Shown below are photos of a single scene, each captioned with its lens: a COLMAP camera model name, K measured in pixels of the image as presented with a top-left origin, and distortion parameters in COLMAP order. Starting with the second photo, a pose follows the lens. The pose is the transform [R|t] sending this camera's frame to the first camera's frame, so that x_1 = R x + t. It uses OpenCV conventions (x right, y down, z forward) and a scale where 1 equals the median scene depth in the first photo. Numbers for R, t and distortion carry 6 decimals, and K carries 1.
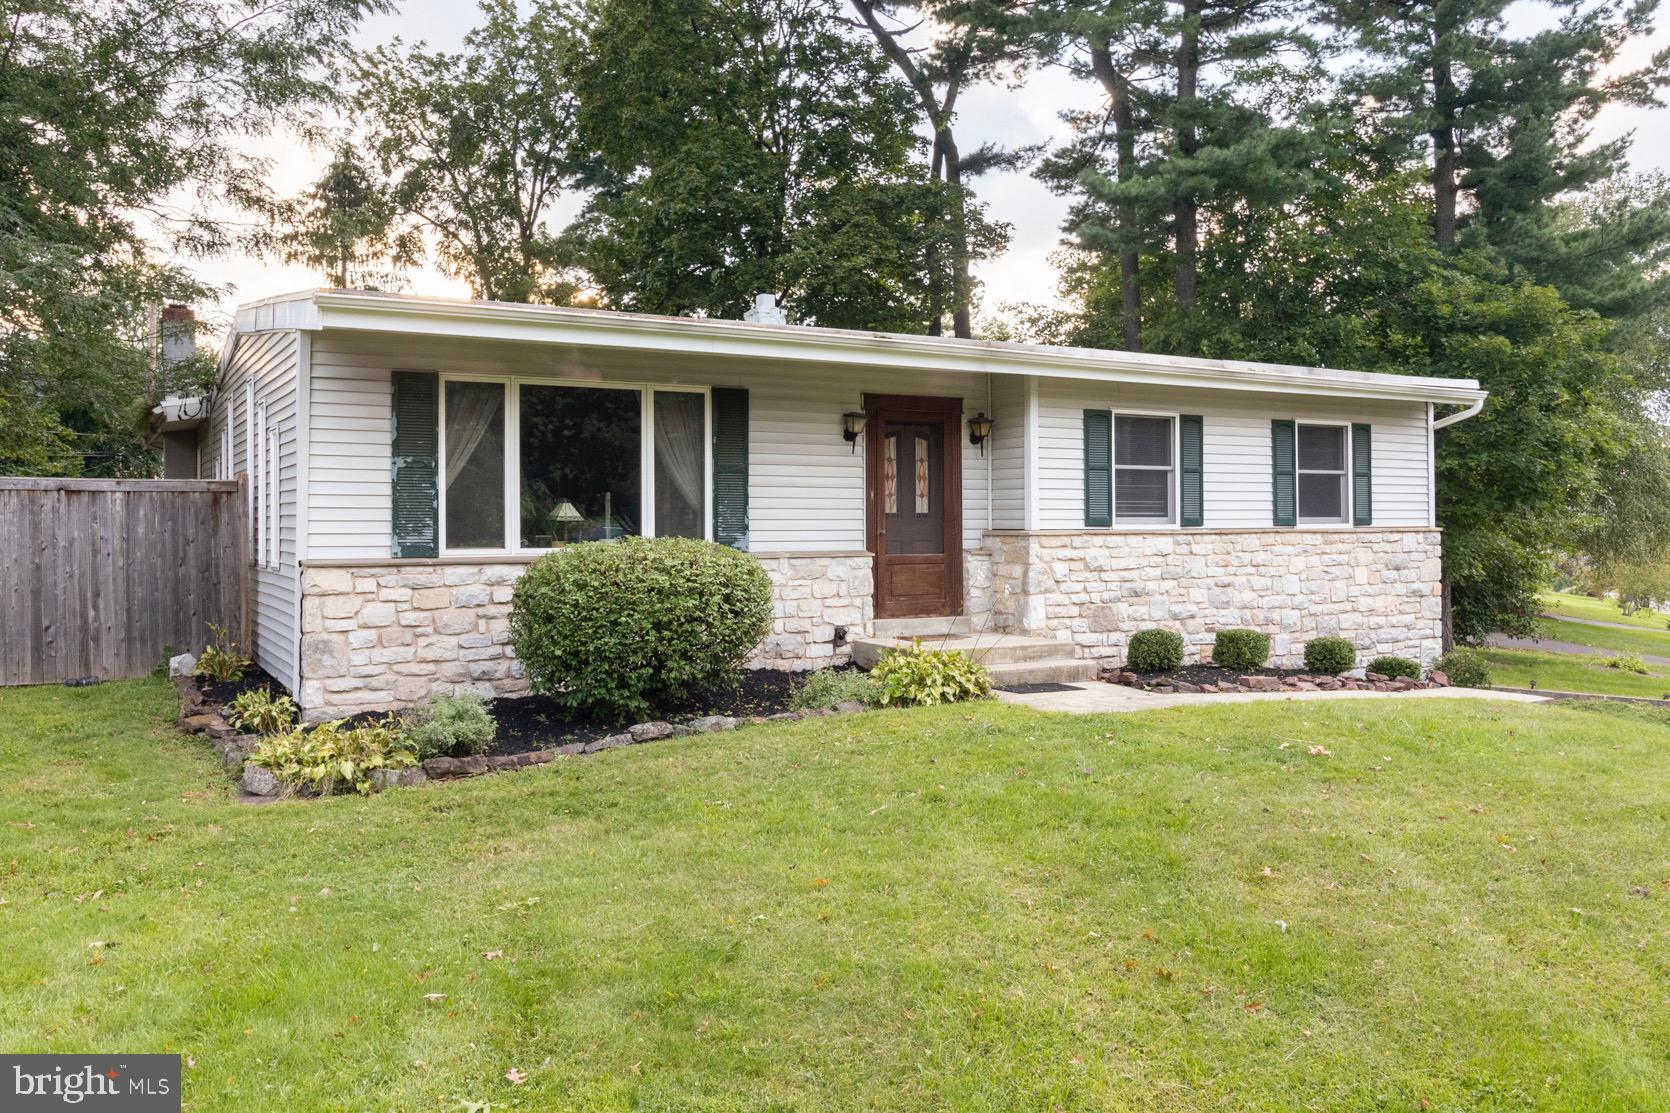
lens RADIAL K [[1332.0, 0, 797.7], [0, 1332.0, 583.0], [0, 0, 1]] dist [-0.000005, 0.012098]
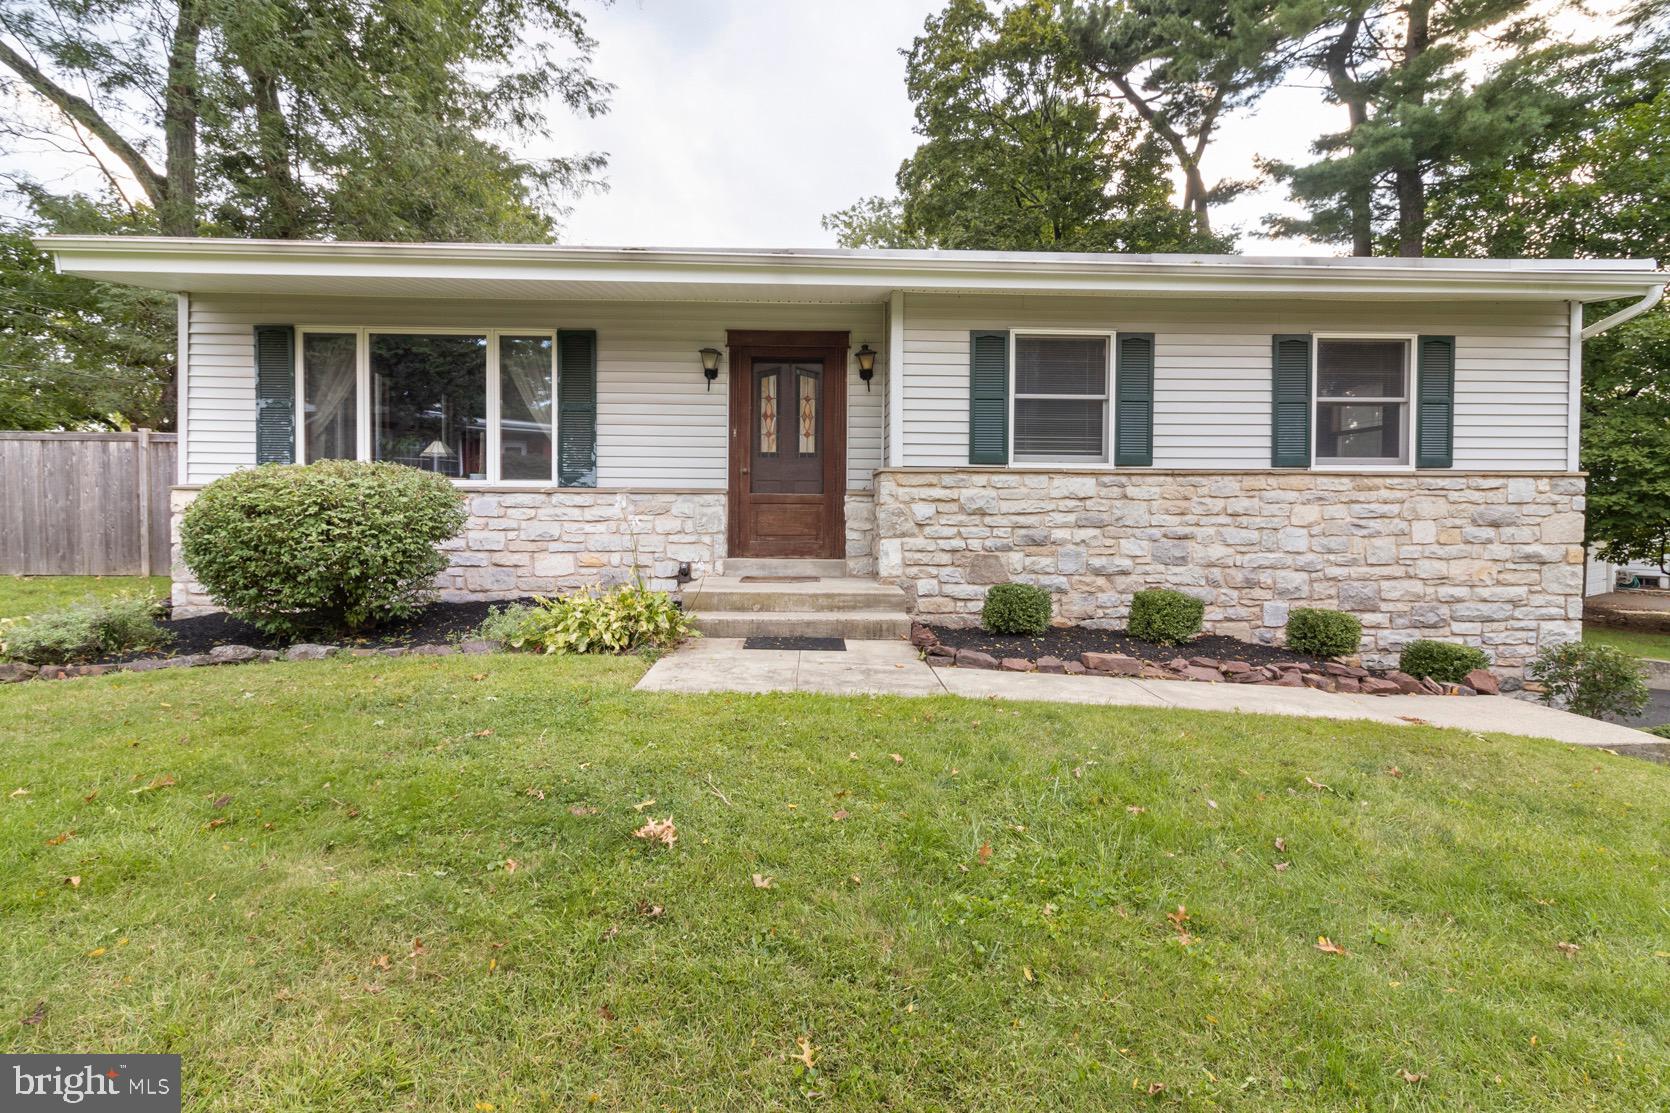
lens RADIAL K [[770.2, 0, 822.8], [0, 770.2, 550.6], [0, 0, 1]] dist [0.007131, 0.001393]
pose [[0.882907, 0.038079, -0.468001, 0.371434], [-0.031476, 0.999264, 0.021925, 0.007077], [0.468491, -0.004627, 0.883456, 0.500873]]
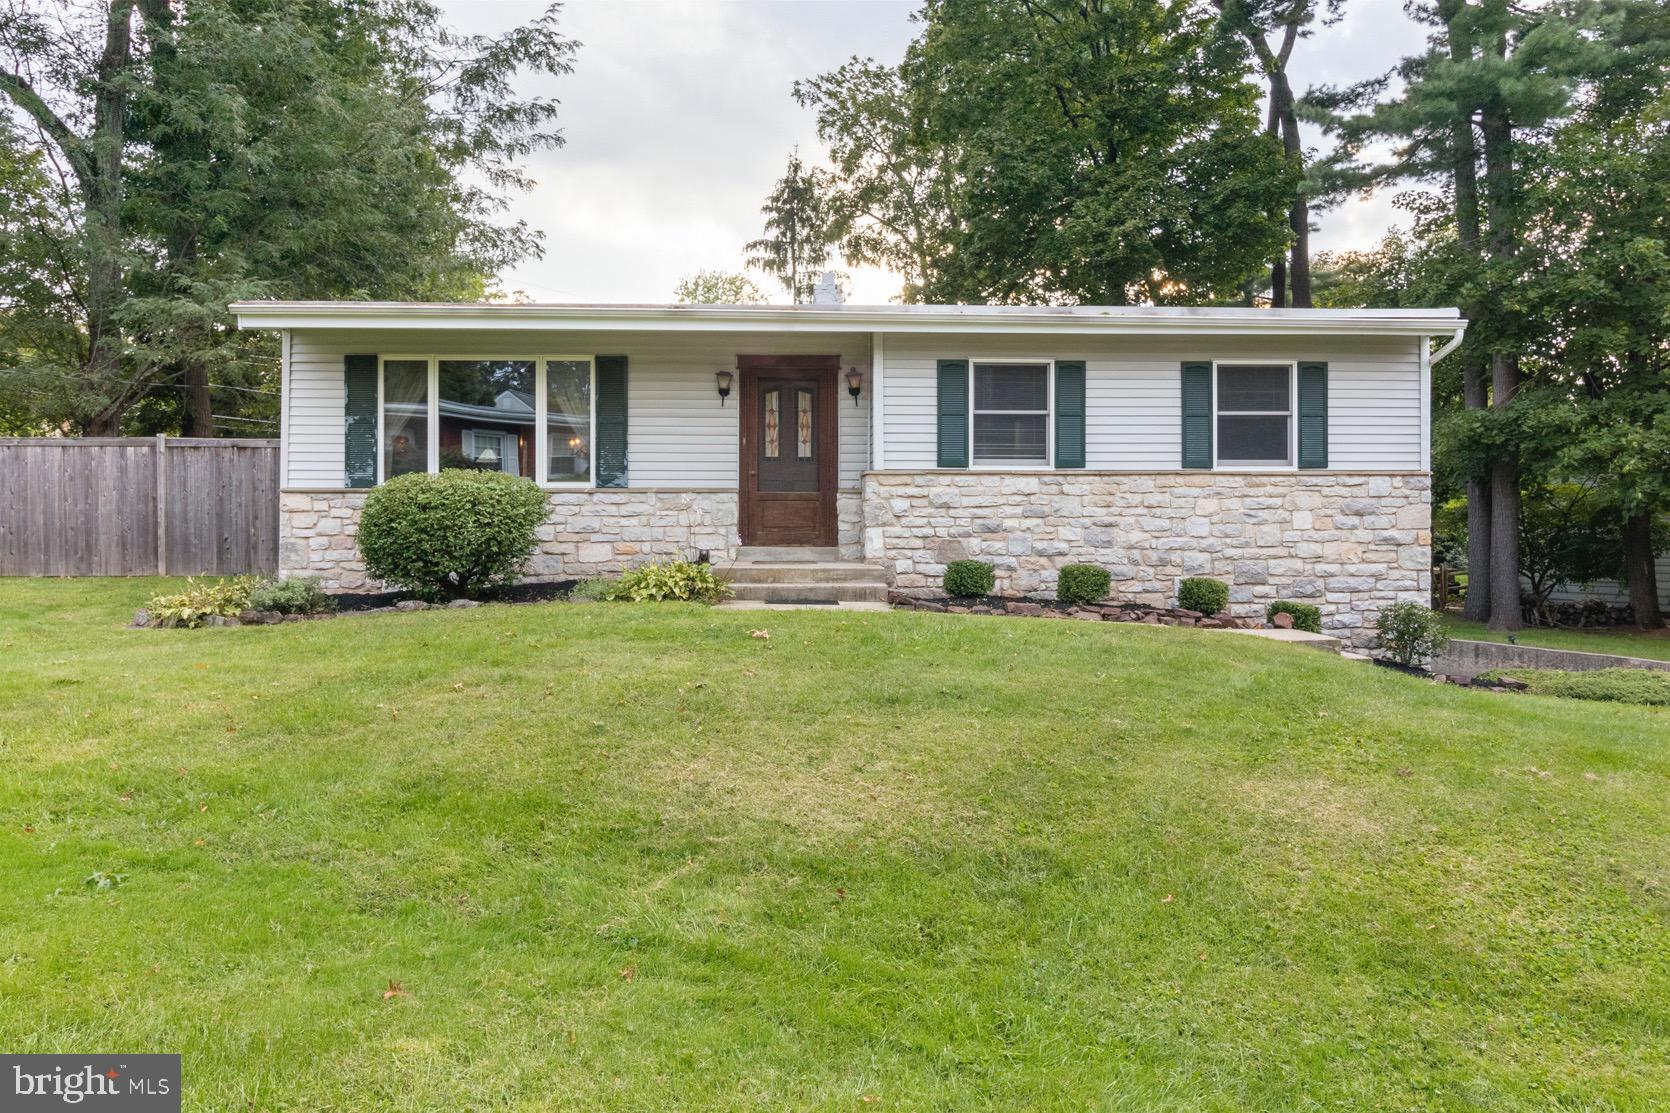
lens RADIAL K [[1332.0, 0, 801.5], [0, 1332.0, 606.8], [0, 0, 1]] dist [-0.000005, 0.012098]
pose [[0.885759, 0.037622, -0.462619, 0.628332], [-0.025061, 0.999132, 0.033270, 0.038828], [0.463469, -0.017875, 0.885933, -0.027083]]
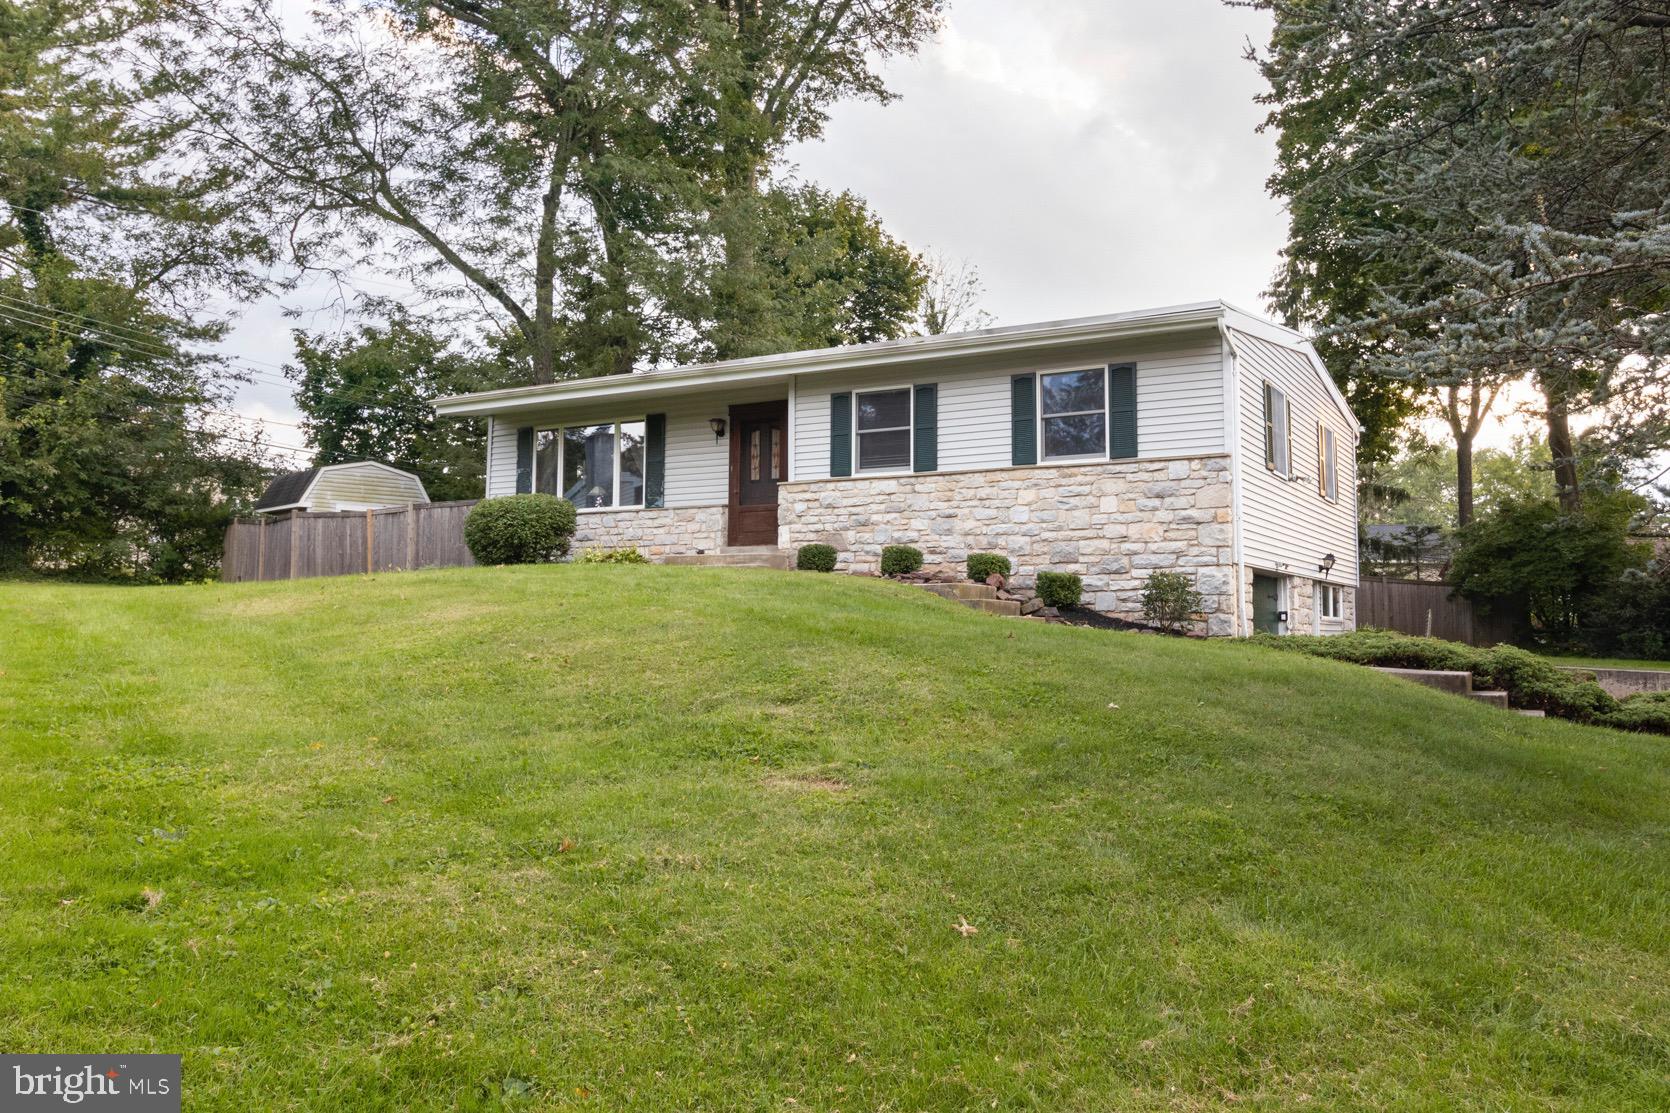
lens RADIAL K [[1332.0, 0, 797.1], [0, 1332.0, 595.2], [0, 0, 1]] dist [-0.000005, 0.012098]
pose [[0.472517, -0.018756, -0.881122, 1.422704], [-0.049794, 0.997608, -0.047939, 0.149353], [0.879914, 0.066527, 0.470453, 0.321384]]
